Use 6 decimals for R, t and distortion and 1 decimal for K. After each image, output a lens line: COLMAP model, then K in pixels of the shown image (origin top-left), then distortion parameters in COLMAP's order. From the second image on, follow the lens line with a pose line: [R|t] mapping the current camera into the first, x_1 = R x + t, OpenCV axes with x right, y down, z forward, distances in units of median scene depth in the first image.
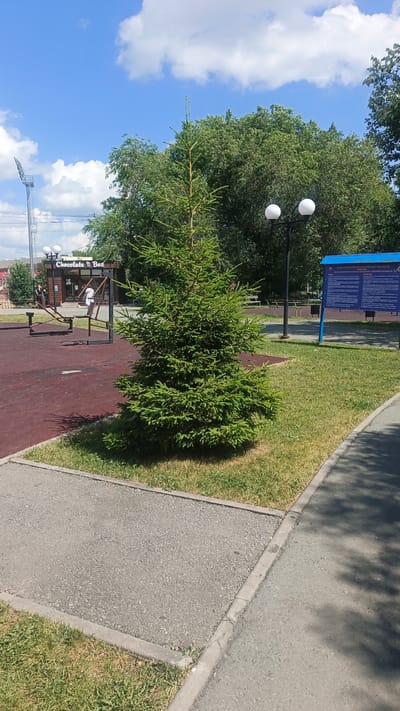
lens RADIAL K [[484.3, 0, 185.7], [0, 484.3, 343.0], [0, 0, 1]] dist [-0.002013, -0.000182]
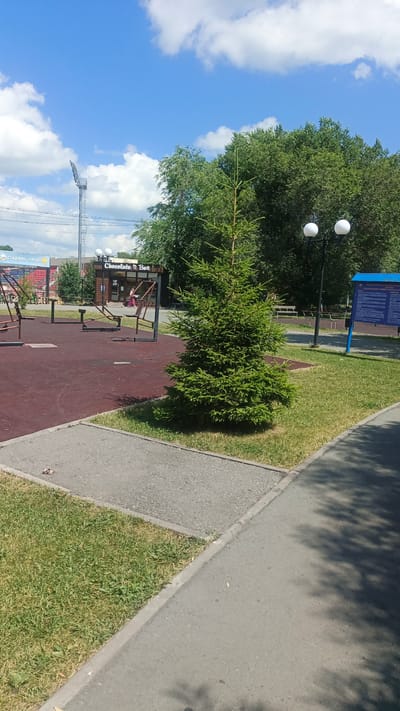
lens RADIAL K [[498.8, 0, 200.0], [0, 498.8, 355.5], [0, 0, 1]] dist [0.000933, 0.000028]
pose [[0.997000, 0.063509, -0.044240, 0.001693], [-0.063019, 0.997935, 0.012388, 0.024835], [0.044935, -0.009563, 0.998944, -0.288768]]
